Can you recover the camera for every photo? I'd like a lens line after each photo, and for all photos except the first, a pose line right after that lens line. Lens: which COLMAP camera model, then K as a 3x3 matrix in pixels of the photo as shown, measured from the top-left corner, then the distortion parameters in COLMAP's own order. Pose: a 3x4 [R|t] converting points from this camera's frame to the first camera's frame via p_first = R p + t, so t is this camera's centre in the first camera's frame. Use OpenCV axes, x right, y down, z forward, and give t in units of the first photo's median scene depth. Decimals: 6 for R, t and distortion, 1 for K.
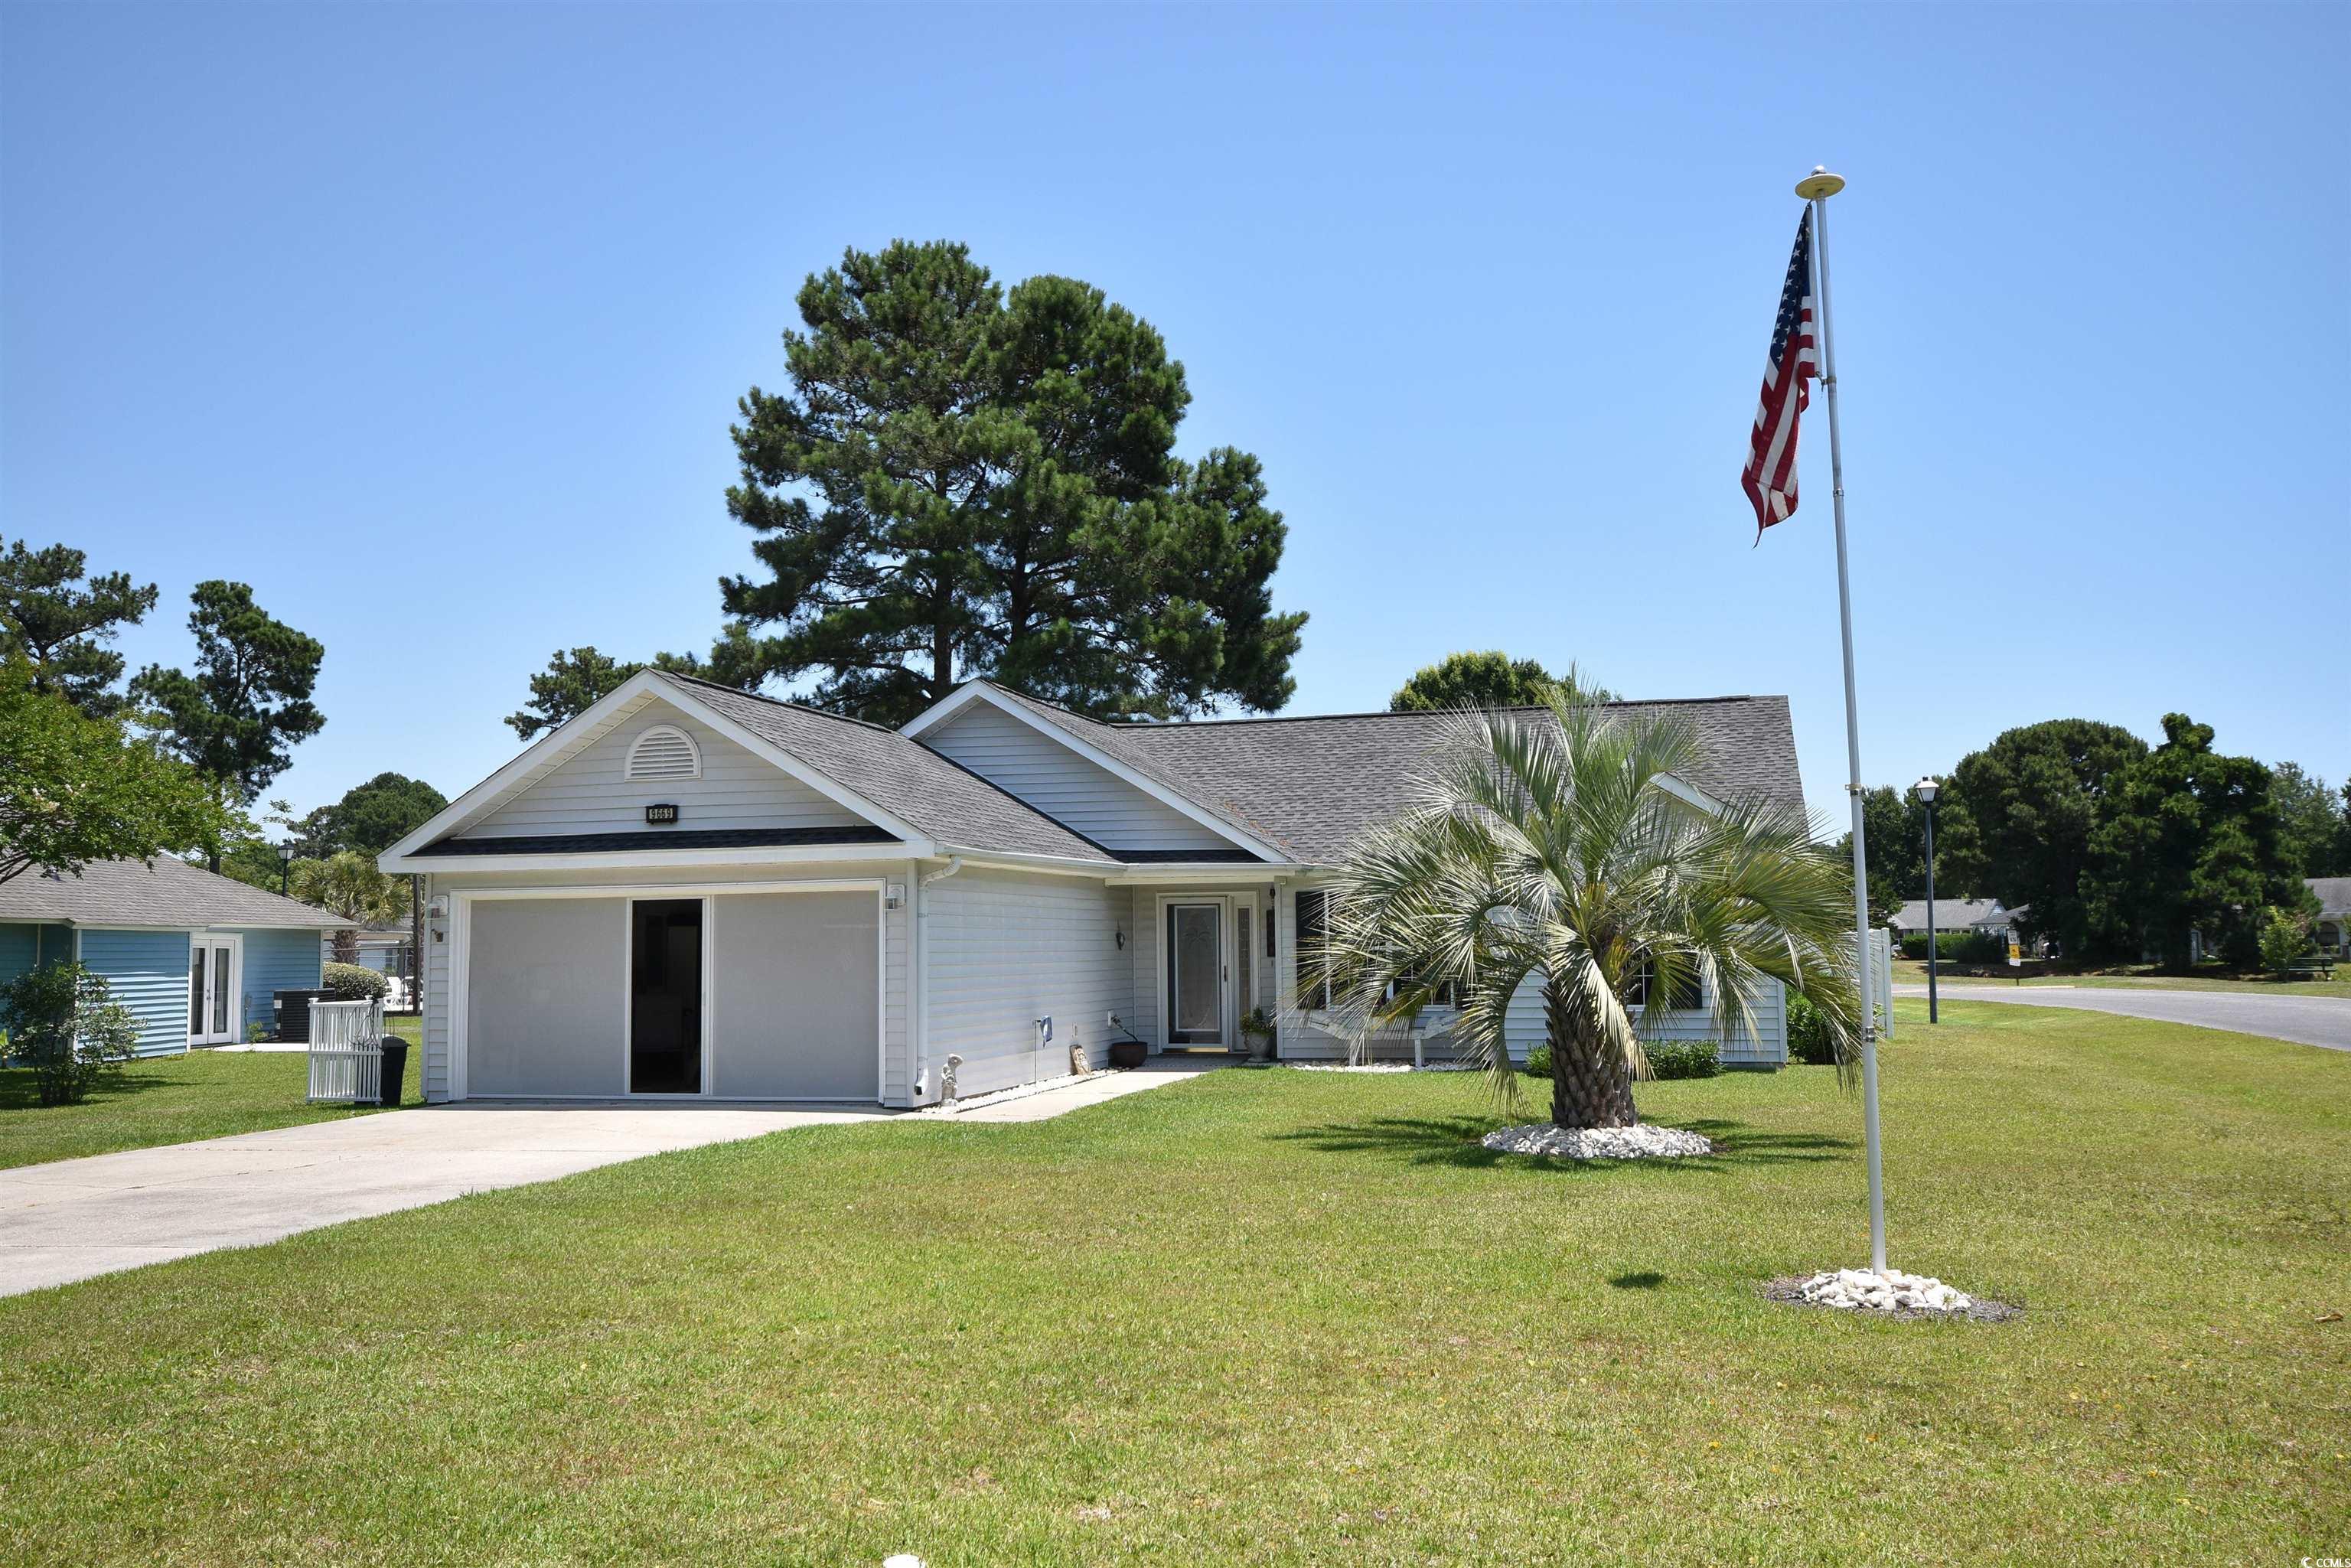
lens RADIAL K [[1955.4, 0, 1176.8], [0, 1955.4, 907.0], [0, 0, 1]] dist [-0.153960, 0.866880]
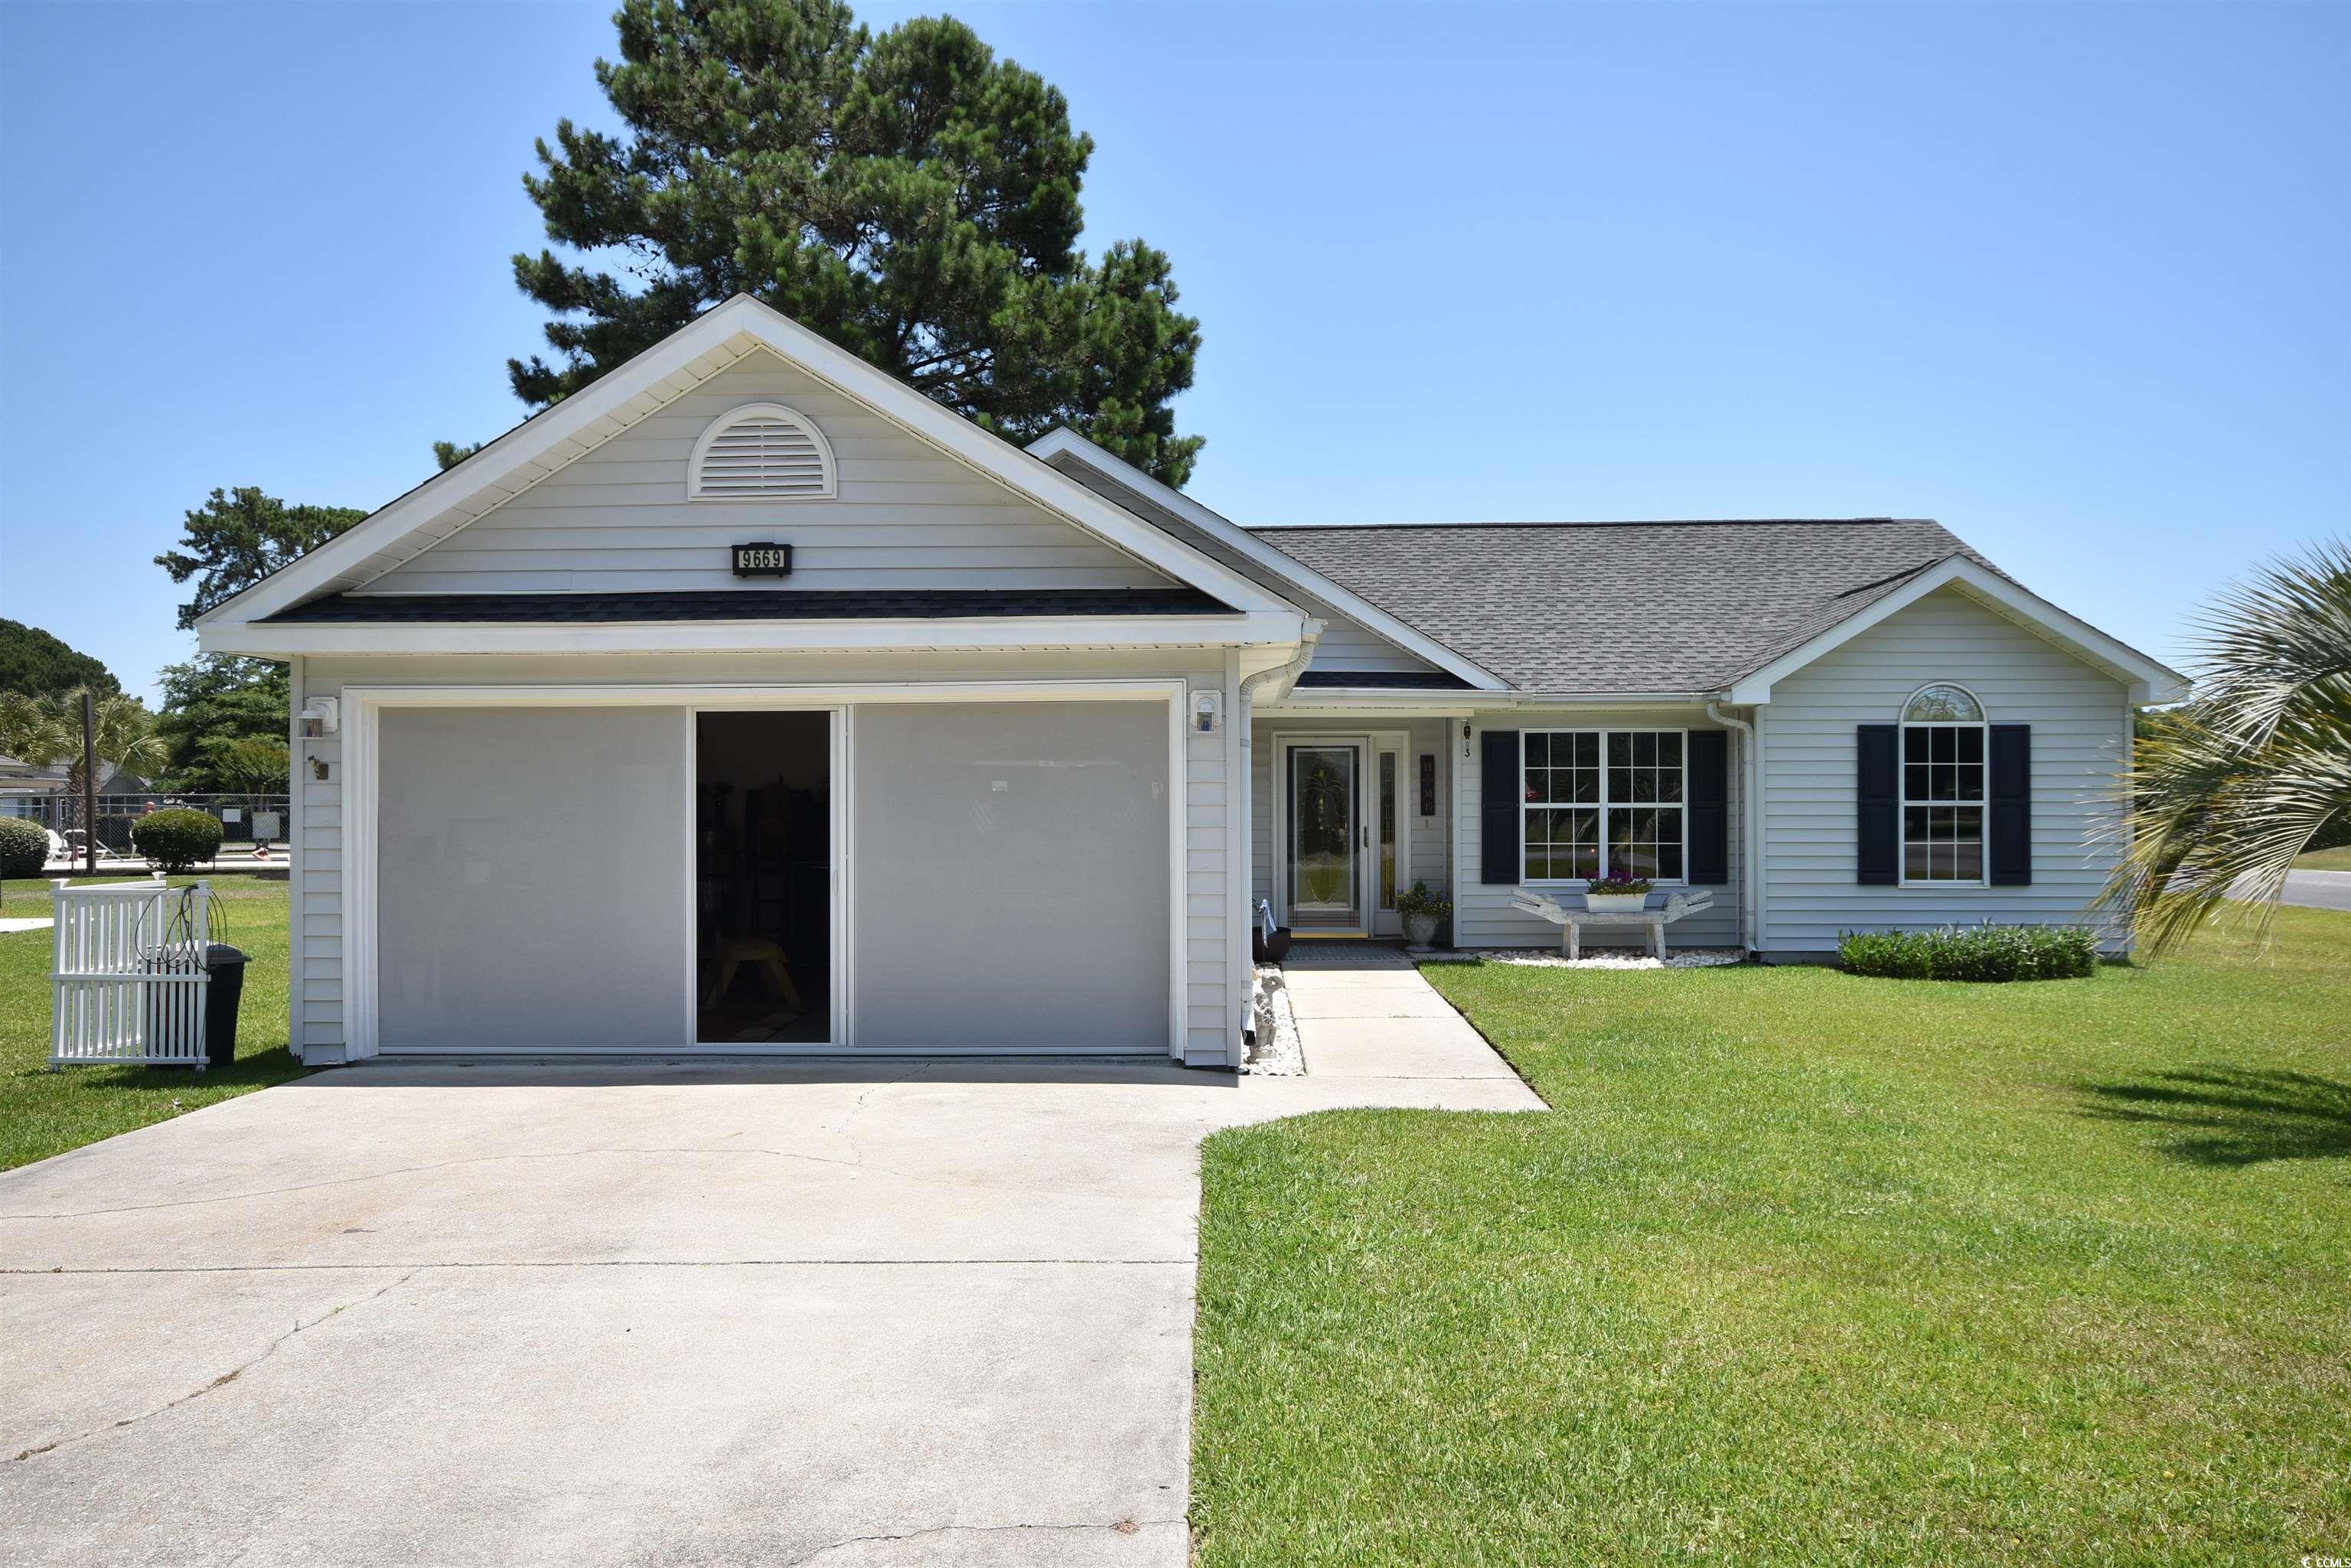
lens RADIAL K [[1687.3, 0, 1175.9], [0, 1687.3, 822.1], [0, 0, 1]] dist [0.059672, 0.004230]
pose [[0.977618, 0.005407, 0.210318, -0.126545], [-0.011858, 0.999497, 0.029423, 0.006661], [-0.210054, -0.031258, 0.977190, 0.244483]]
